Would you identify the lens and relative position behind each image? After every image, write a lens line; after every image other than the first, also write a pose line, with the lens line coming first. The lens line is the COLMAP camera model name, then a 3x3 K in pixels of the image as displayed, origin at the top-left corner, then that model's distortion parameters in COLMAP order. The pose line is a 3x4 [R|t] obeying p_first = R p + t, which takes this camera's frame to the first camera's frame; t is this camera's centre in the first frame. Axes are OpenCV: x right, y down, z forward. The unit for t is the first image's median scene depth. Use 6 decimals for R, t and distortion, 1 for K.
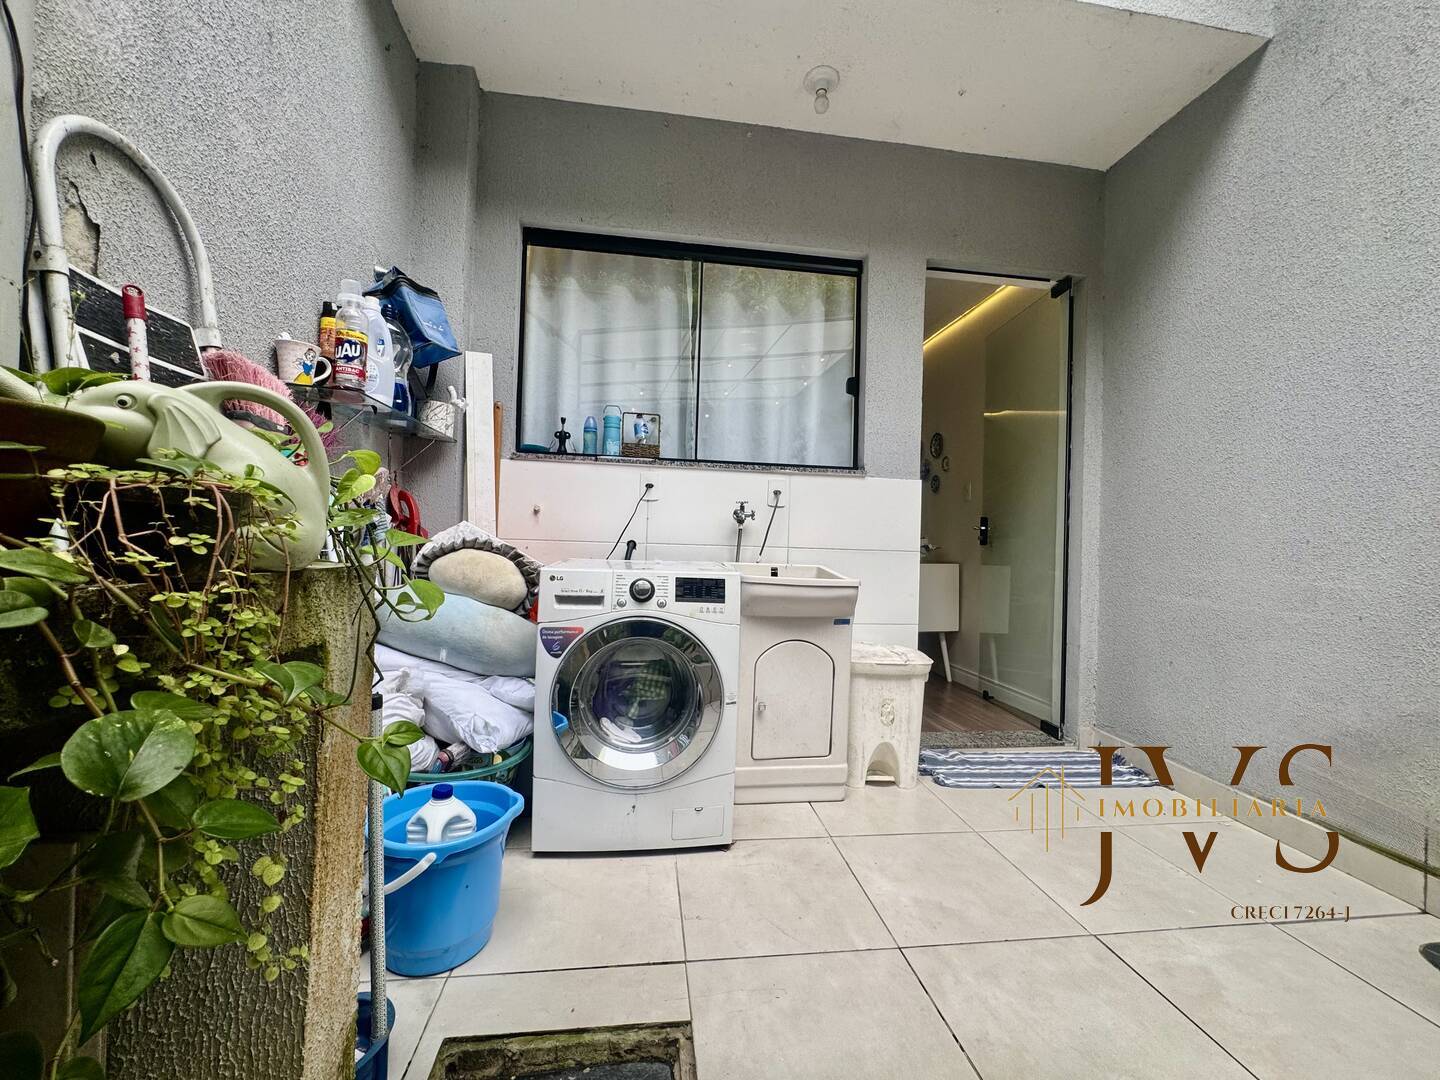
lens RADIAL K [[577.2, 0, 718.9], [0, 577.2, 537.1], [0, 0, 1]] dist [-0.001946, 0.000174]
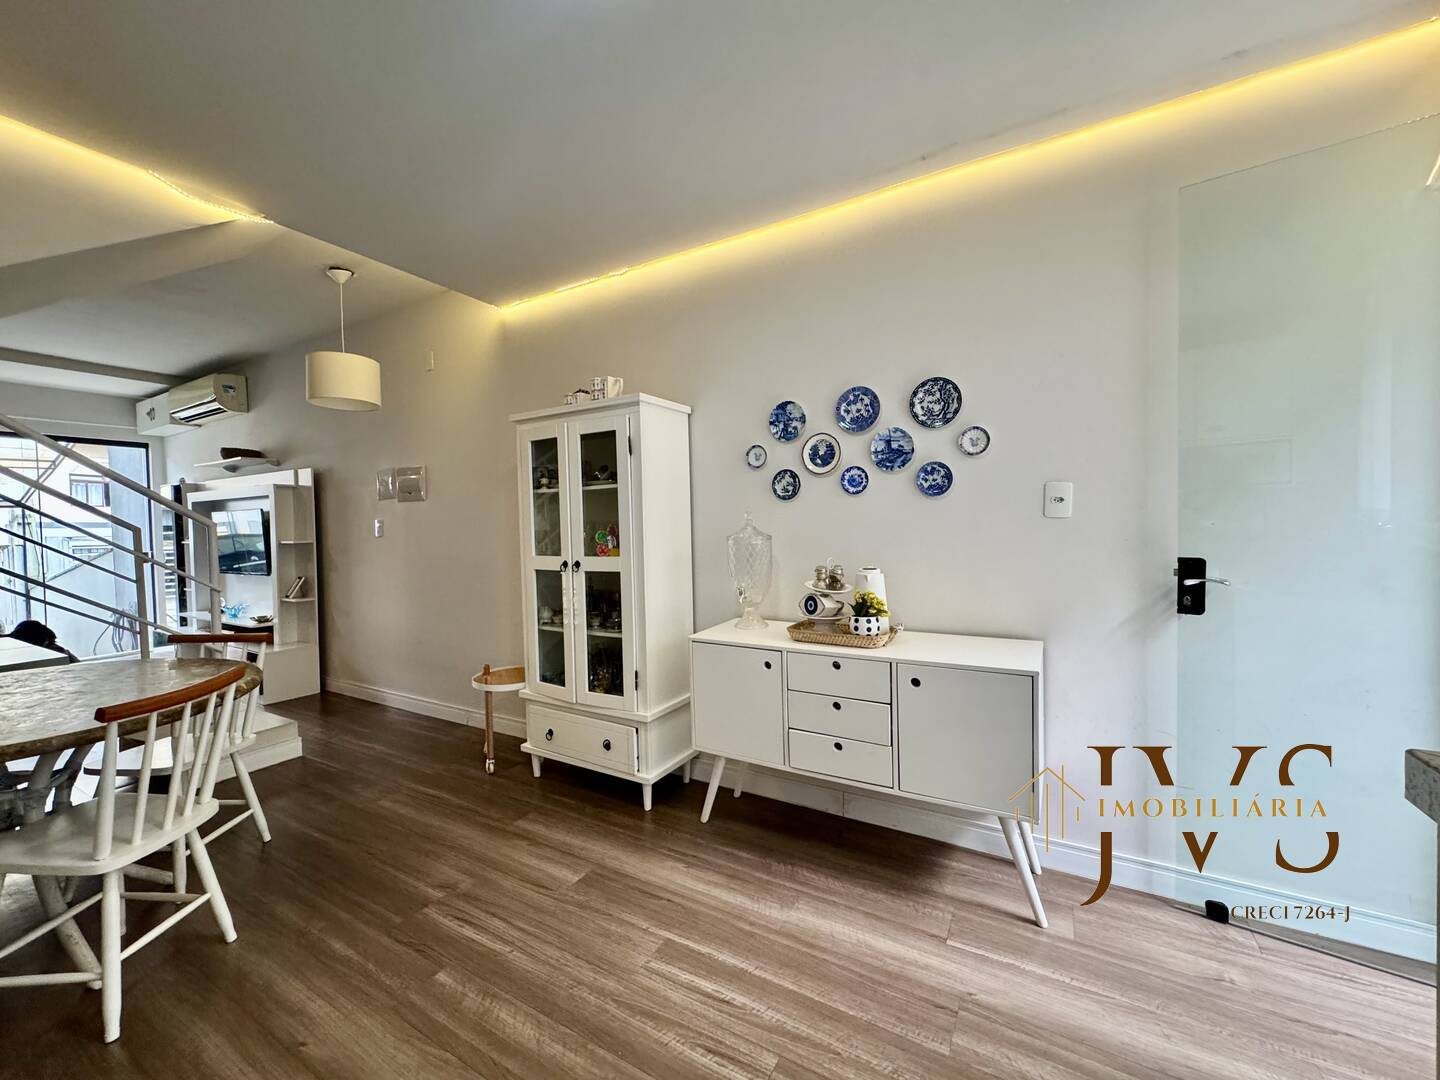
lens RADIAL K [[577.2, 0, 718.9], [0, 577.2, 537.1], [0, 0, 1]] dist [-0.001946, 0.000174]
pose [[0.611092, -0.067831, 0.788648, -0.171855], [0.031922, 0.997623, 0.061070, -0.092812], [-0.790916, -0.012144, 0.611805, 0.995138]]
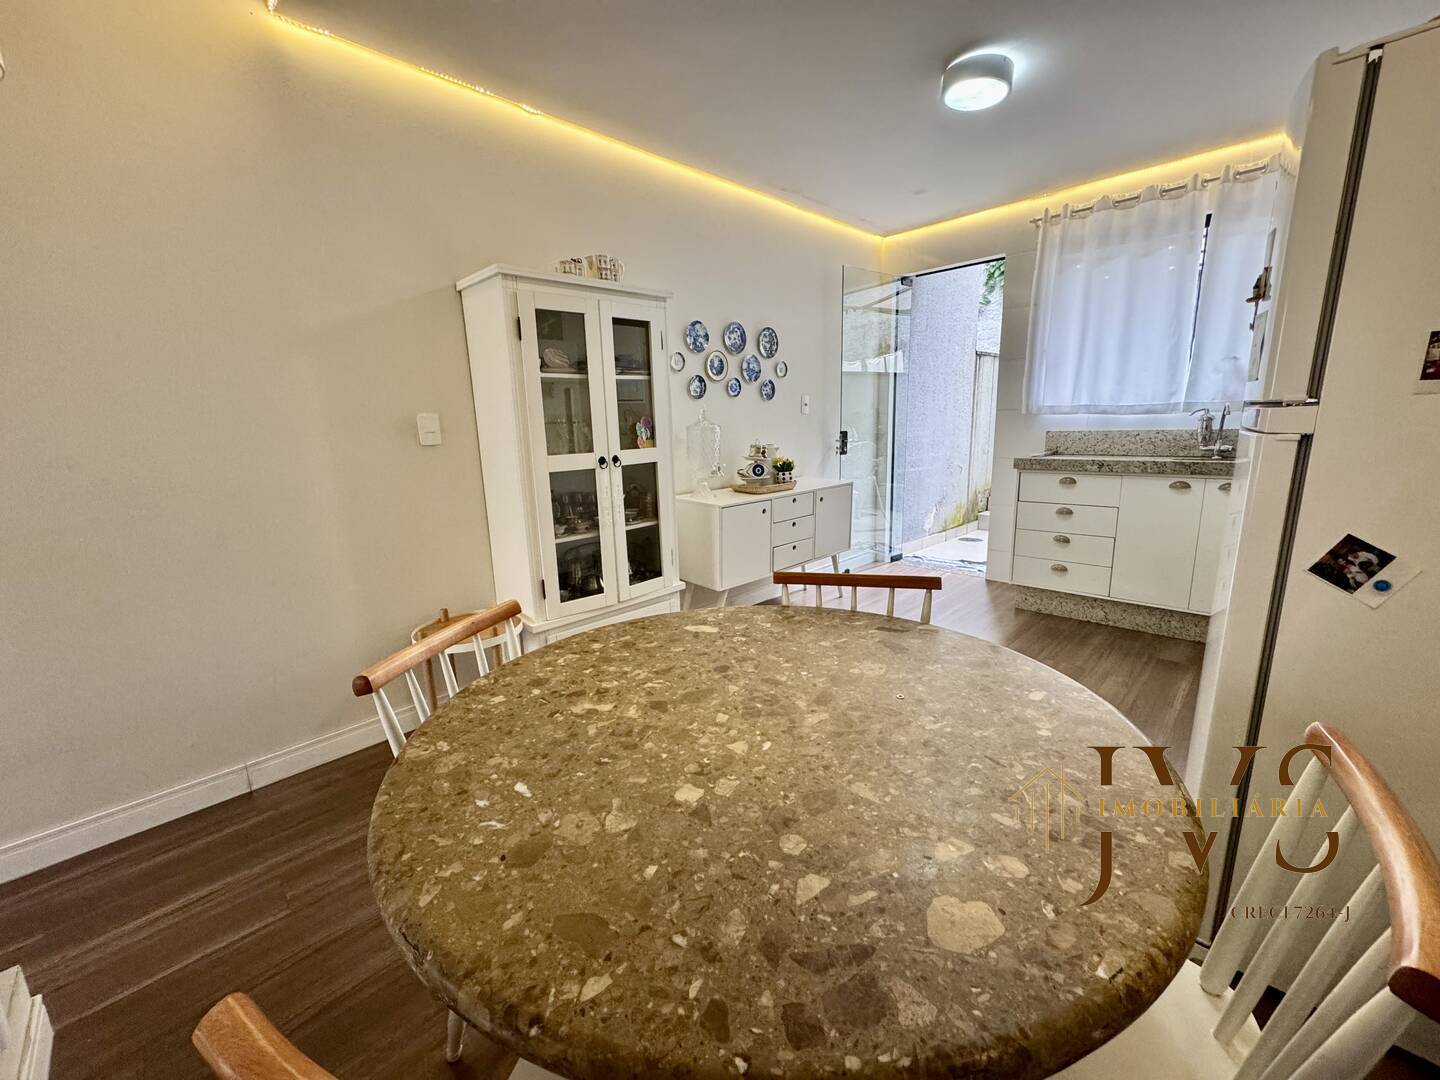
lens RADIAL K [[577.2, 0, 718.9], [0, 577.2, 537.1], [0, 0, 1]] dist [-0.001946, 0.000174]
pose [[-0.609536, -0.172992, 0.773653, -0.331838], [0.002412, 0.975491, 0.220024, -0.080394], [-0.792755, 0.135979, -0.594180, 1.895898]]
